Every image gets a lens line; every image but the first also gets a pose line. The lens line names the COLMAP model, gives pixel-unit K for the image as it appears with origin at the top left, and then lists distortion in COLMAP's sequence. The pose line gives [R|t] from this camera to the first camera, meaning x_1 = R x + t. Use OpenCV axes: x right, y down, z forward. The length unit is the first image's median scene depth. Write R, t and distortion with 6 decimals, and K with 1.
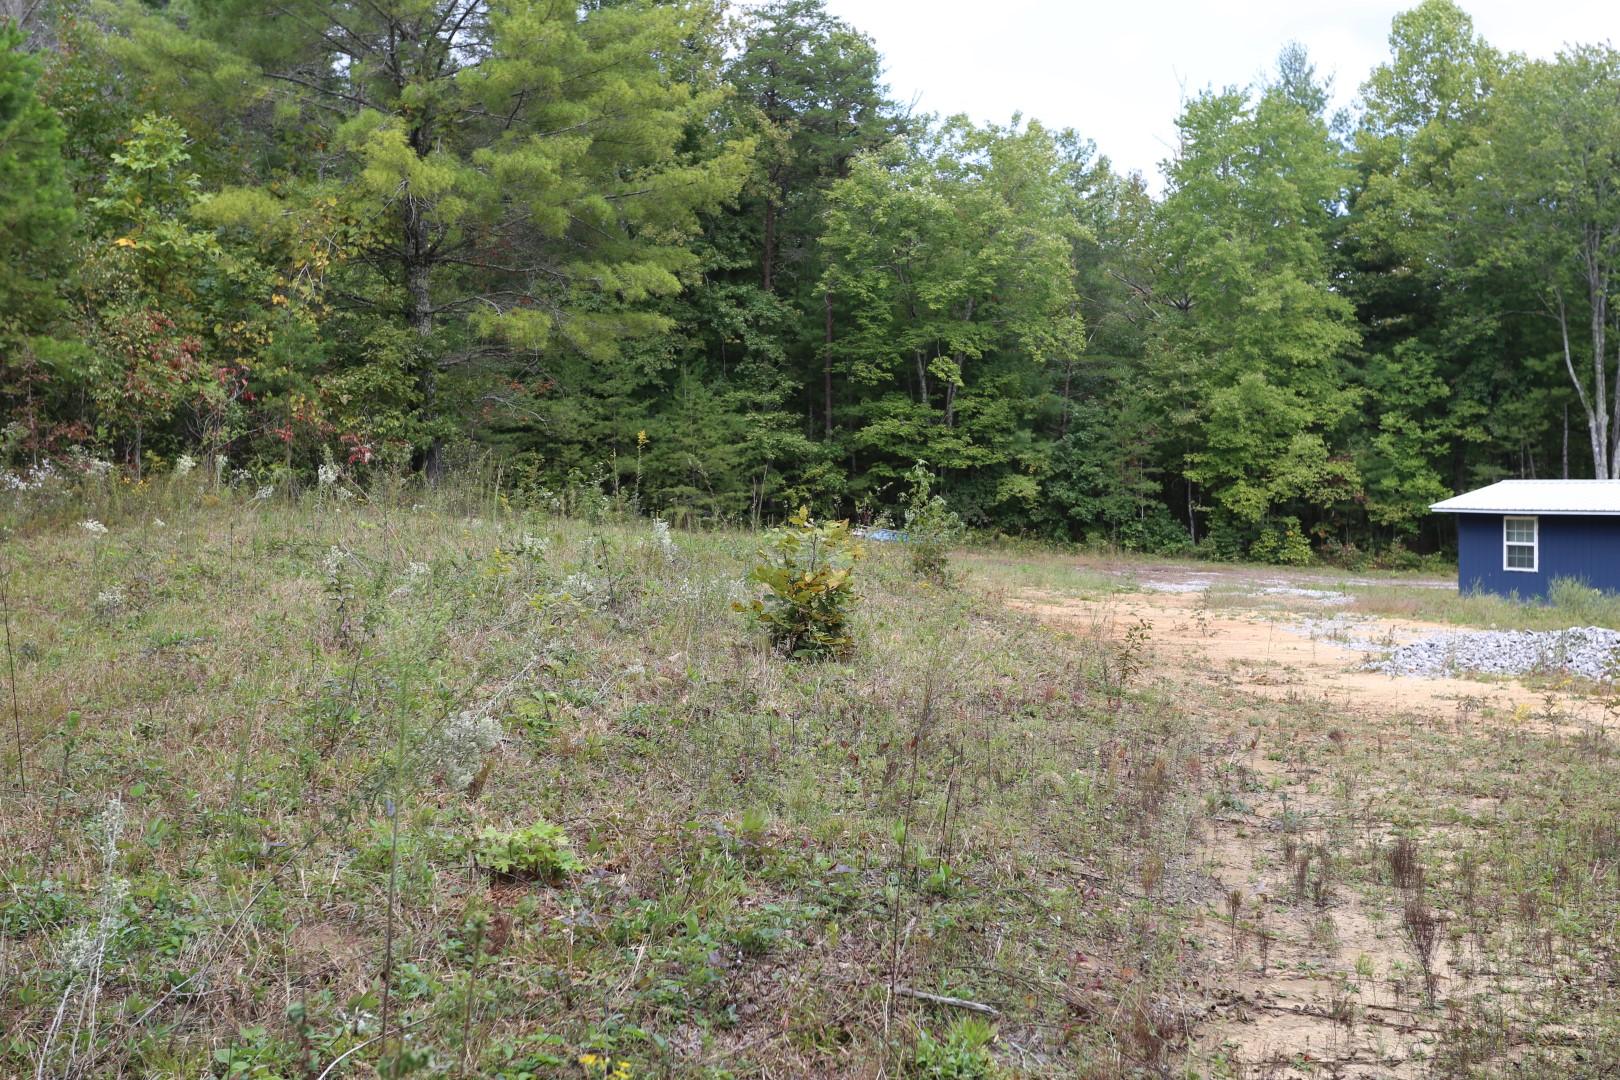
lens RADIAL K [[1825.5, 0, 830.0], [0, 1825.5, 509.4], [0, 0, 1]] dist [-0.009671, 0.427458]
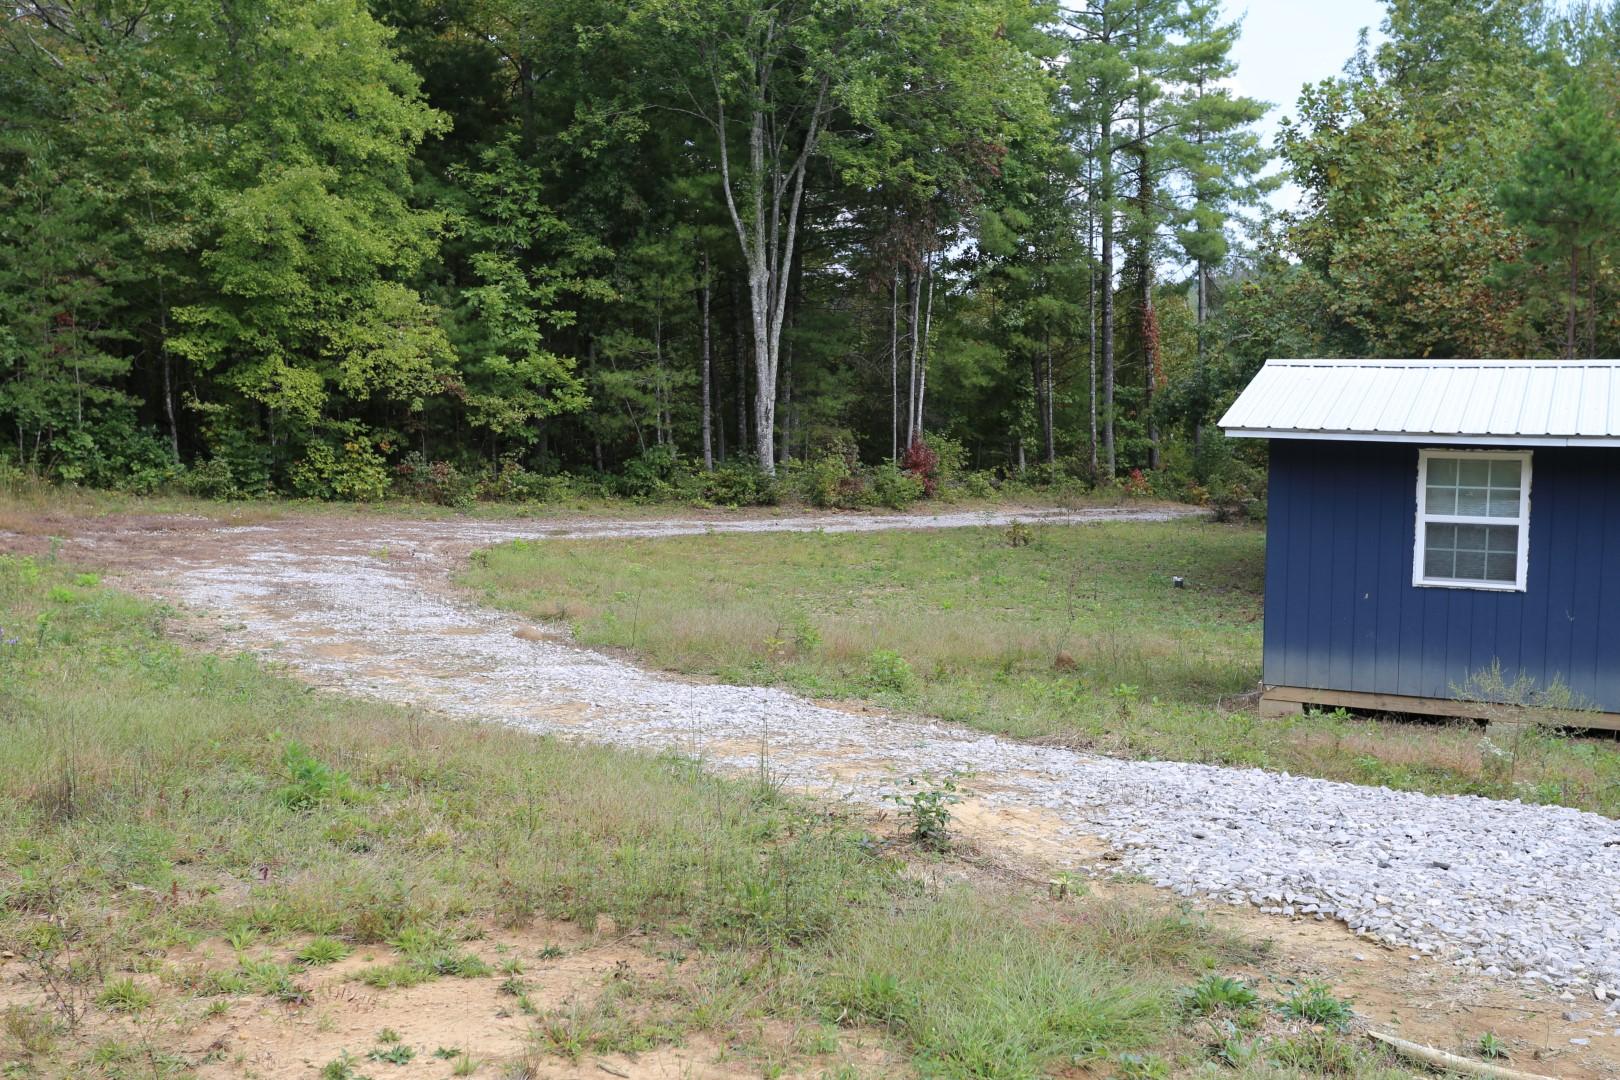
lens RADIAL K [[1825.5, 0, 830.0], [0, 1825.5, 509.4], [0, 0, 1]] dist [-0.009671, 0.427458]
pose [[0.793000, -0.039060, 0.607968, 0.014060], [-0.000417, 0.997907, 0.064657, -0.005201], [-0.609222, -0.051527, 0.791324, 0.440583]]
